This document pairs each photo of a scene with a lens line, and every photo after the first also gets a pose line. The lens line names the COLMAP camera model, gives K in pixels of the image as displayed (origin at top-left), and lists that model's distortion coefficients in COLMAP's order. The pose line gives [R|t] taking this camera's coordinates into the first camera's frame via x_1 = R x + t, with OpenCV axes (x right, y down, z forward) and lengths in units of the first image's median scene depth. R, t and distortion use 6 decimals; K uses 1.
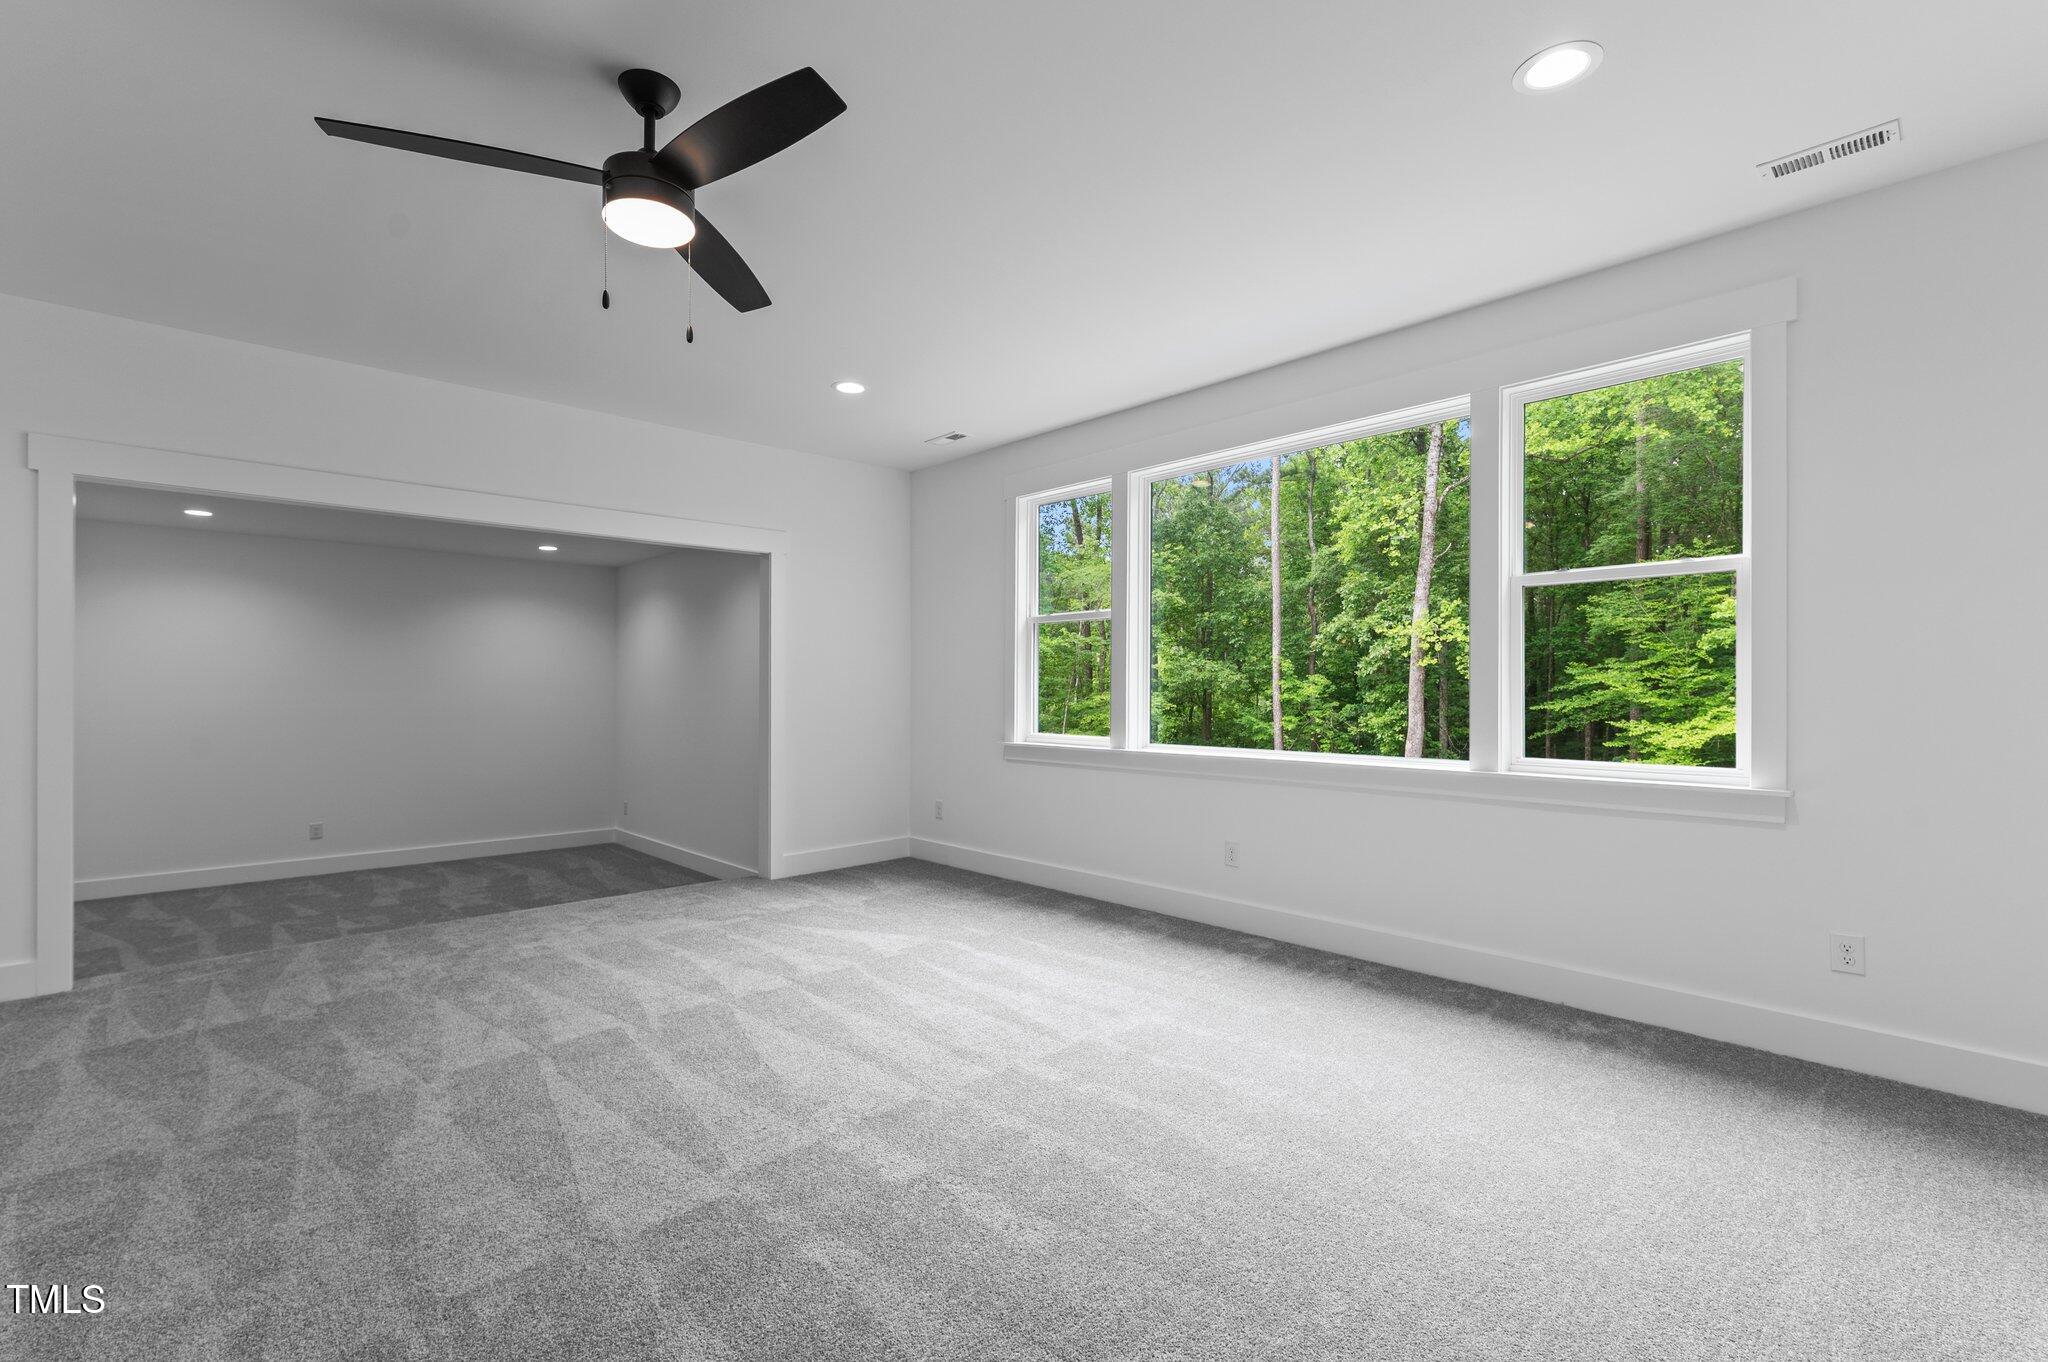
lens RADIAL K [[904.2, 0, 1018.3], [0, 904.2, 687.8], [0, 0, 1]] dist [0.002219, -0.000084]
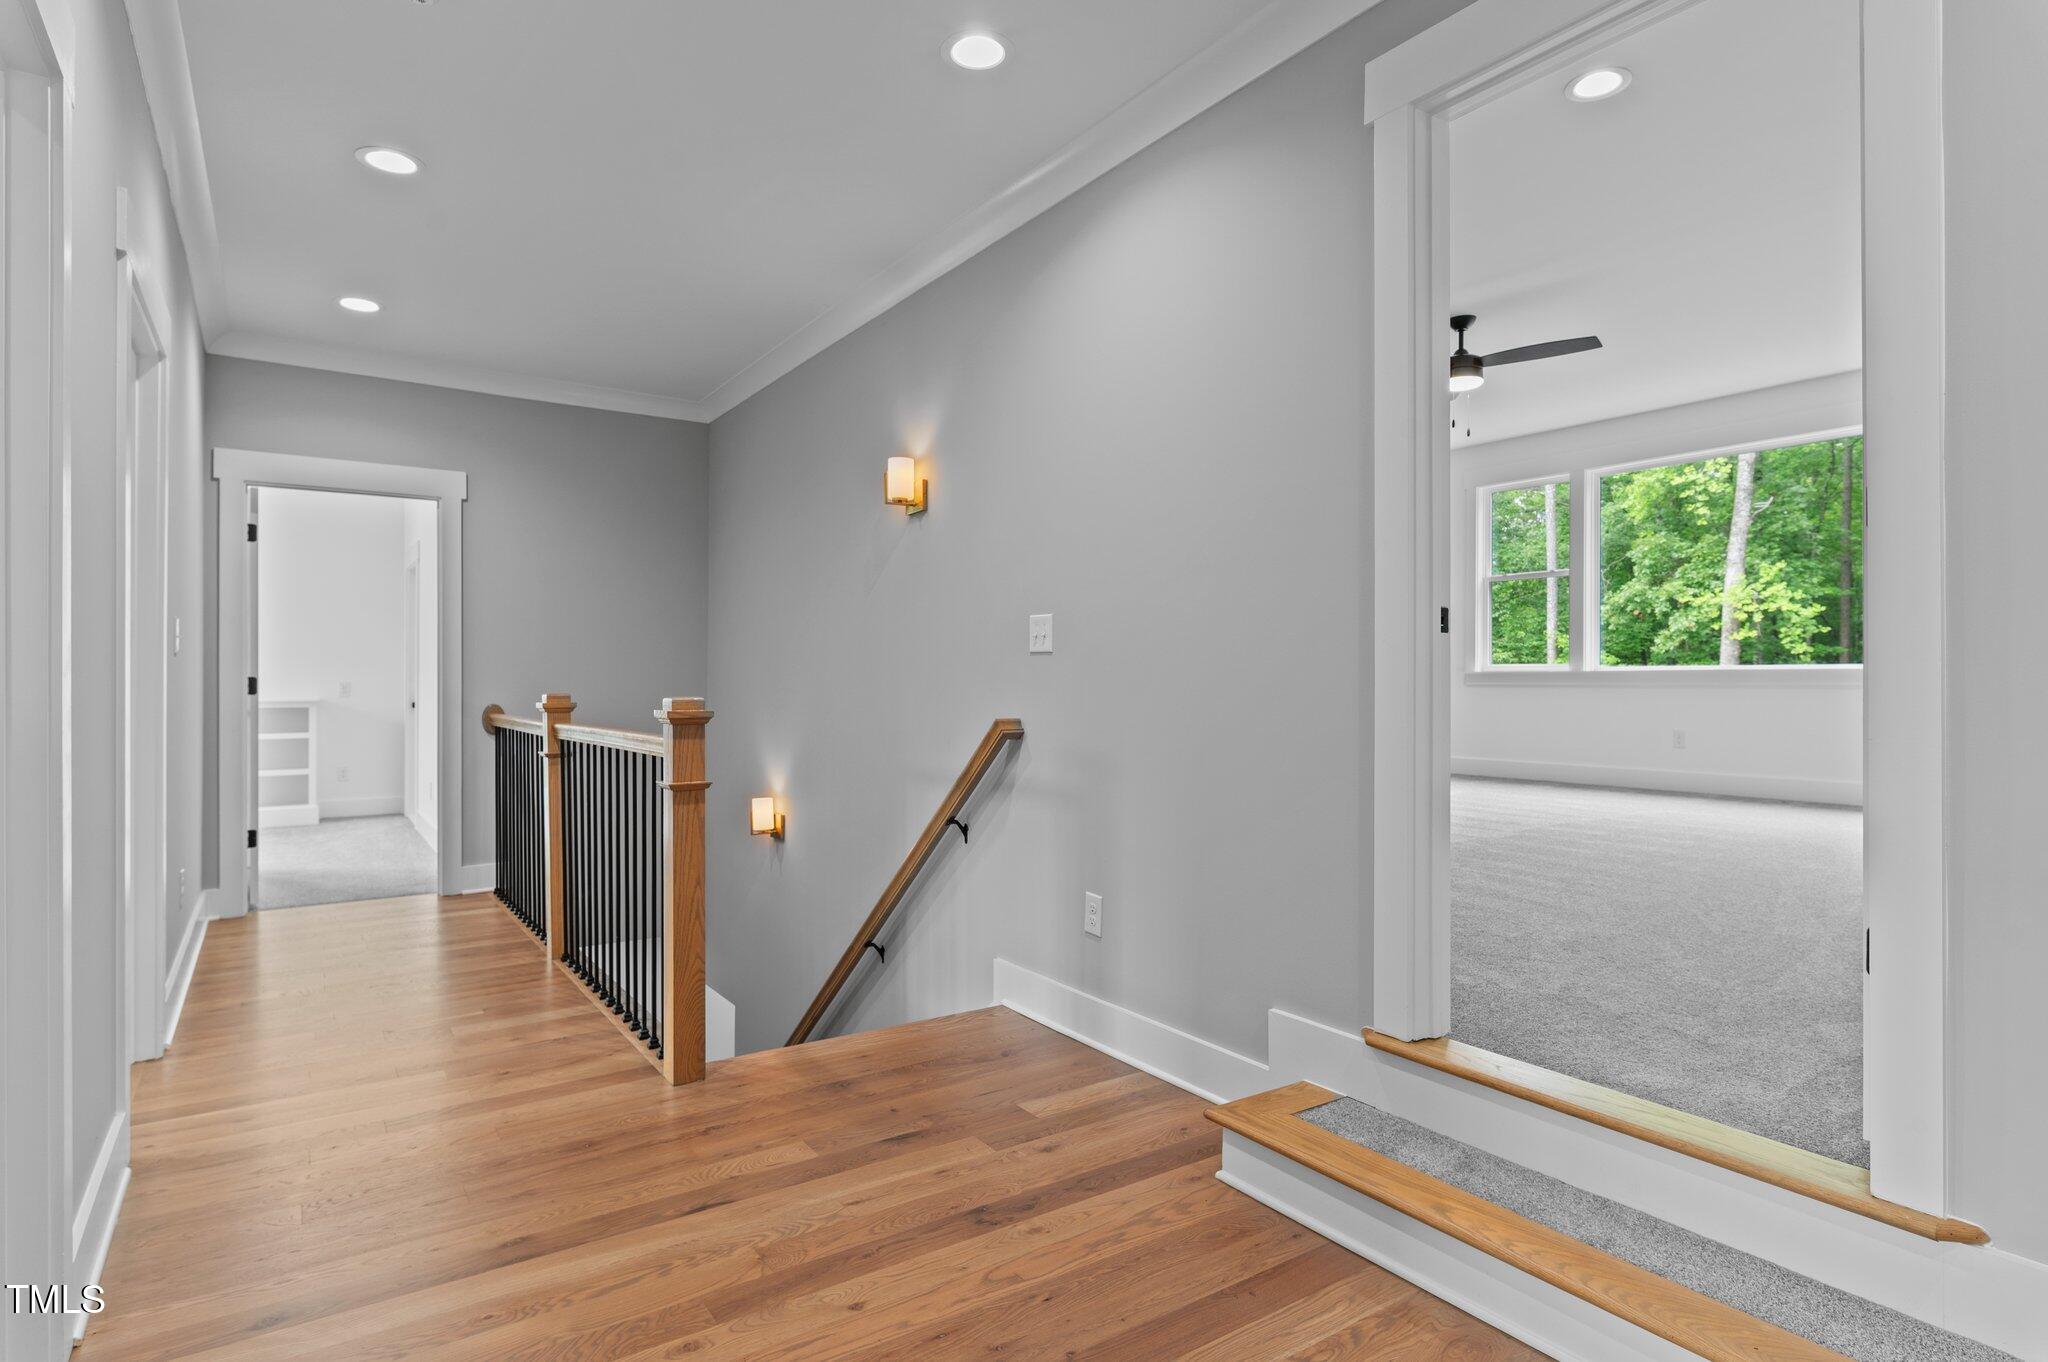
lens RADIAL K [[1065.8, 0, 1020.8], [0, 1065.8, 673.1], [0, 0, 1]] dist [-0.000377, -0.000359]
pose [[0.987913, -0.000478, -0.155010, -0.071764], [-0.000151, 0.999992, -0.004046, 0.012088], [0.155010, 0.004020, 0.987905, -0.111978]]
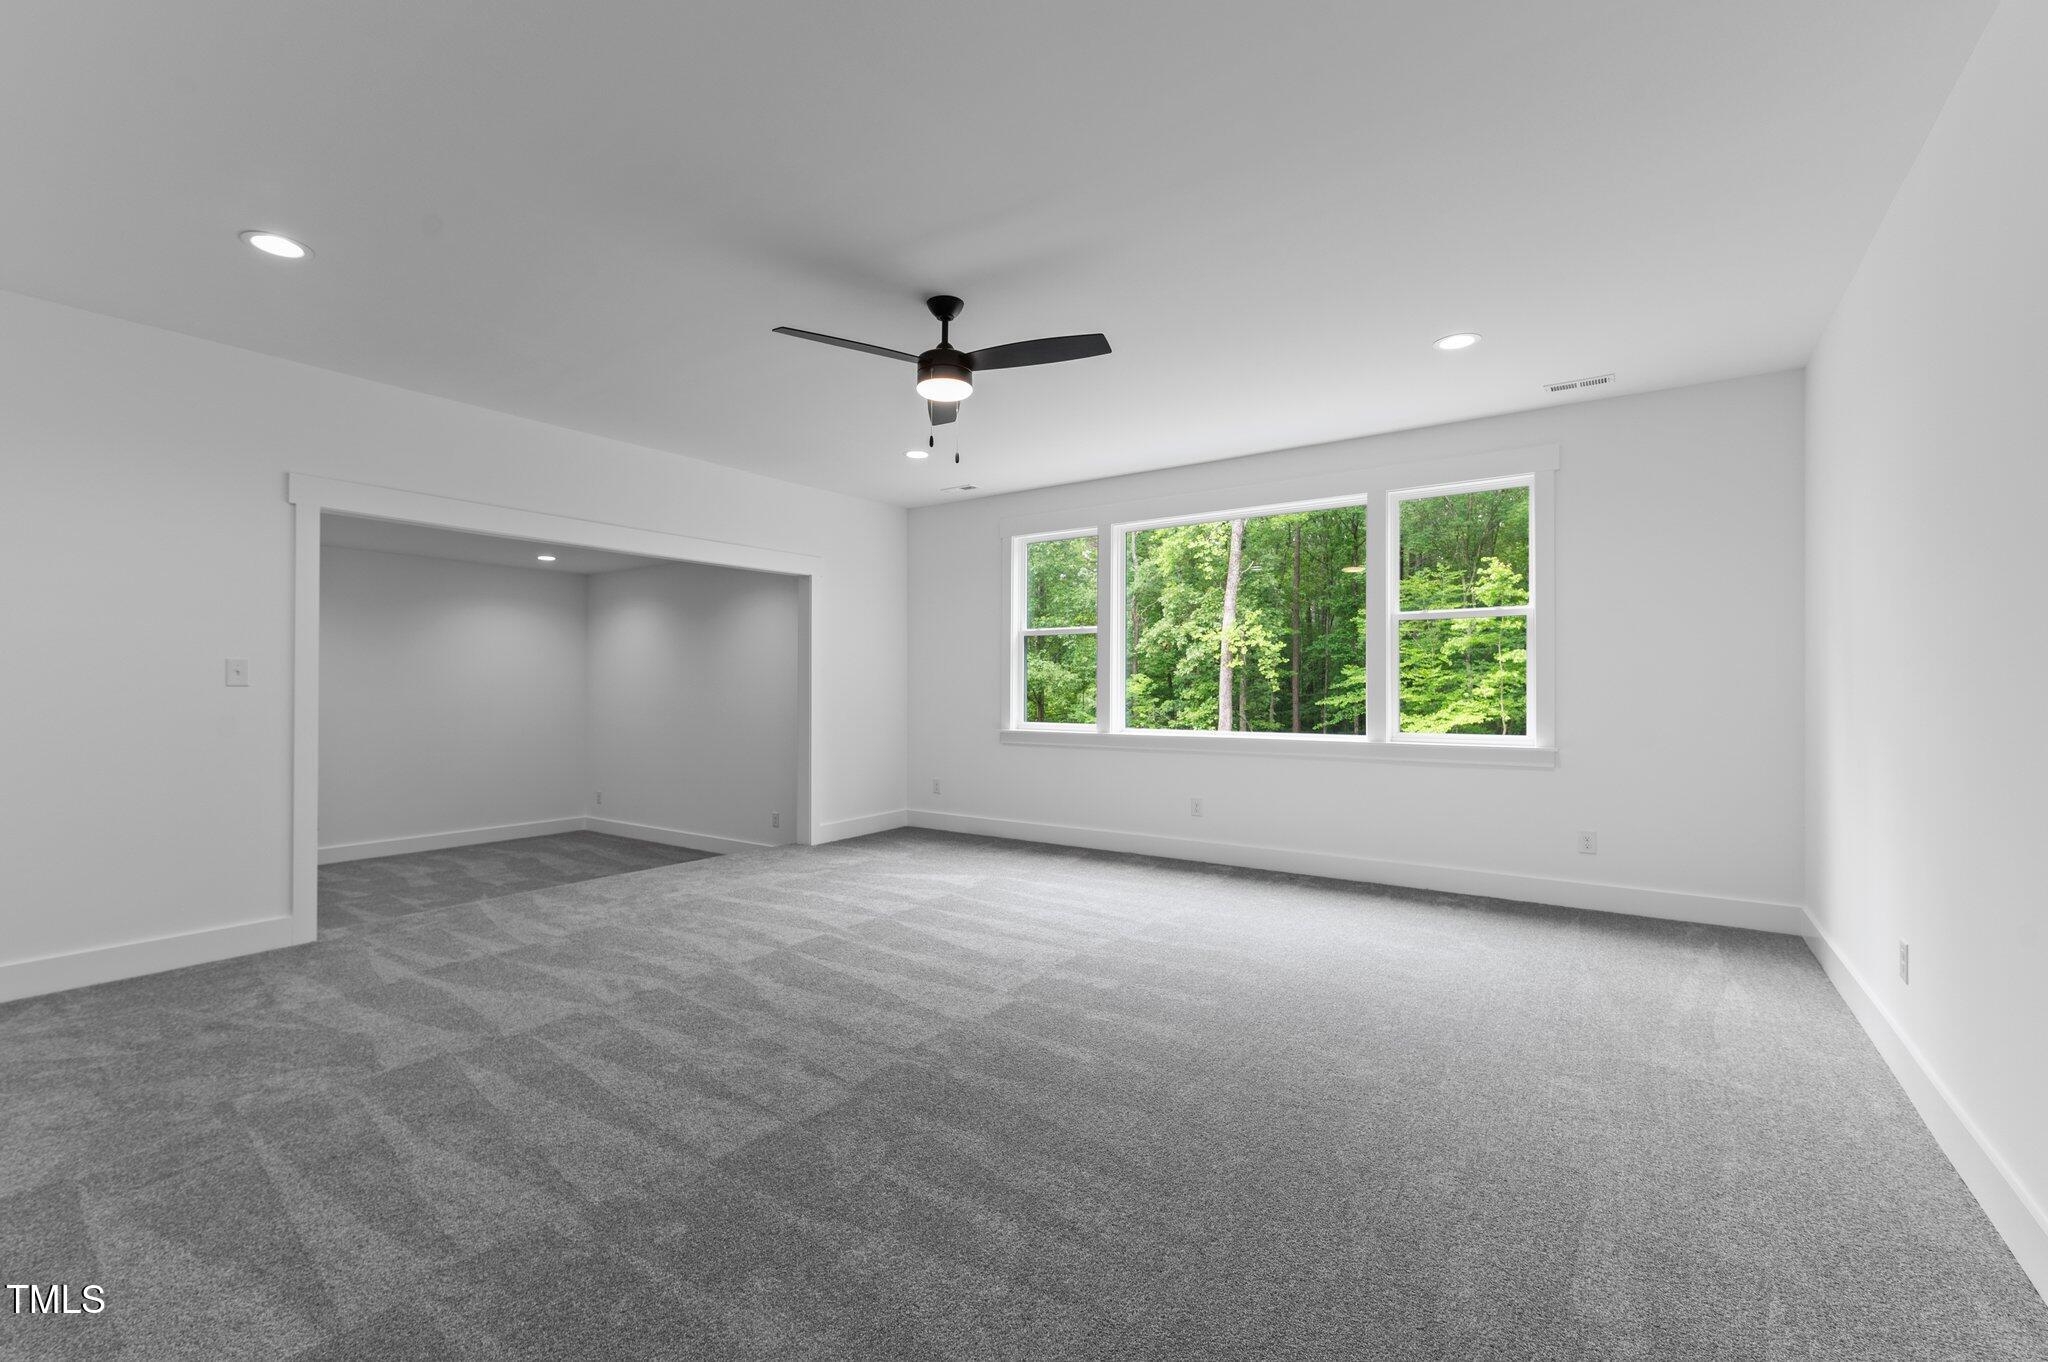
lens RADIAL K [[872.8, 0, 1024.0], [0, 872.8, 681.0], [0, 0, 1]] dist [0.000416, -0.000137]
pose [[0.978574, 0.001452, 0.205892, -0.040037], [-0.000378, 0.999986, -0.005255, -0.000219], [-0.205897, 0.005064, 0.978561, -0.034109]]
